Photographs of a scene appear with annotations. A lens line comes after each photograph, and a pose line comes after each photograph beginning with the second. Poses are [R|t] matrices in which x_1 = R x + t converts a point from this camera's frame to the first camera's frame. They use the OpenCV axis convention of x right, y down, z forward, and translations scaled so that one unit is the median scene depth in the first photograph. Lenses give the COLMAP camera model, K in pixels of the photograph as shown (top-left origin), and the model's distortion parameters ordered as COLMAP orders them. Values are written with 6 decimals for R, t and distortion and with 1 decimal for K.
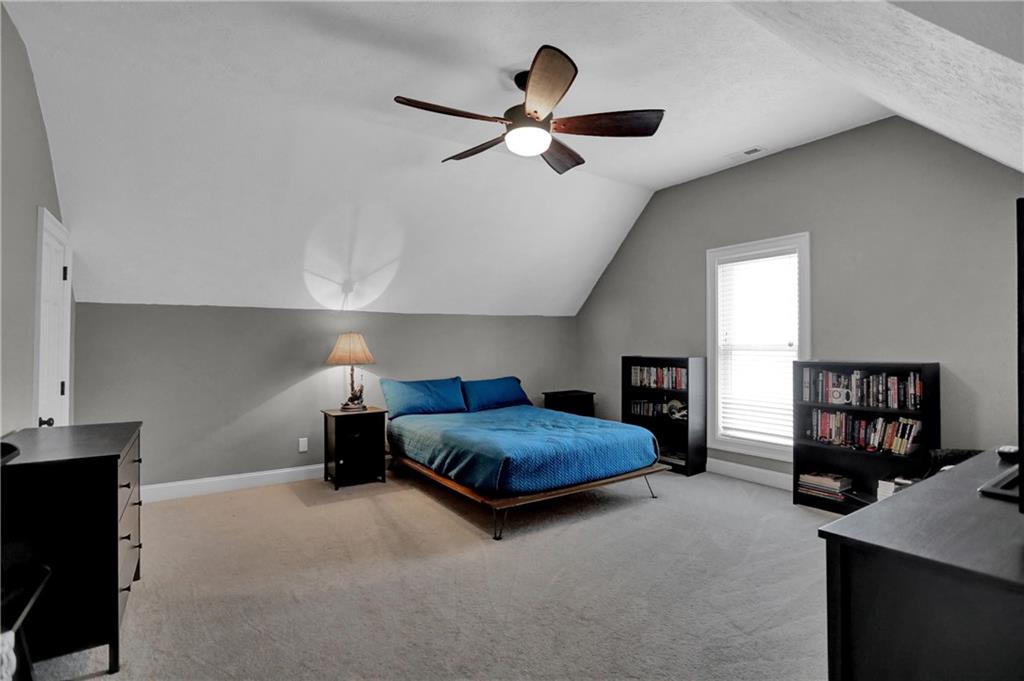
lens RADIAL K [[492.8, 0, 517.2], [0, 492.8, 342.5], [0, 0, 1]] dist [-0.021555, 0.000741]
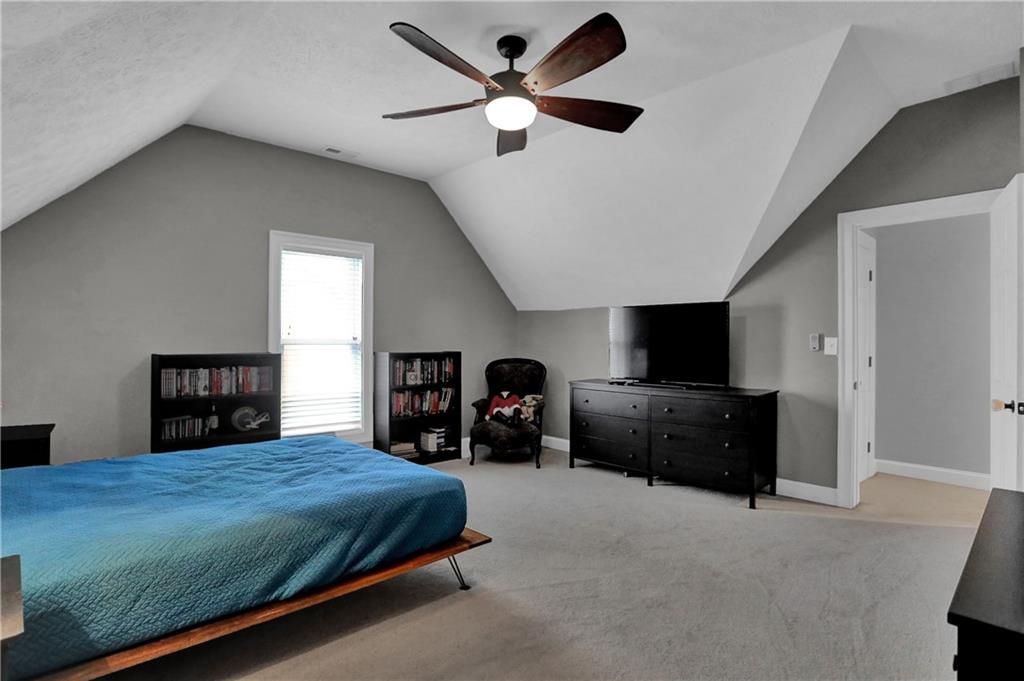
lens RADIAL K [[492.8, 0, 517.2], [0, 492.8, 342.5], [0, 0, 1]] dist [-0.021555, 0.000741]
pose [[-0.110103, -0.003095, 0.993915, -0.539158], [-0.011170, 0.999936, 0.001876, 0.005462], [-0.993857, -0.010895, -0.110130, 0.666789]]
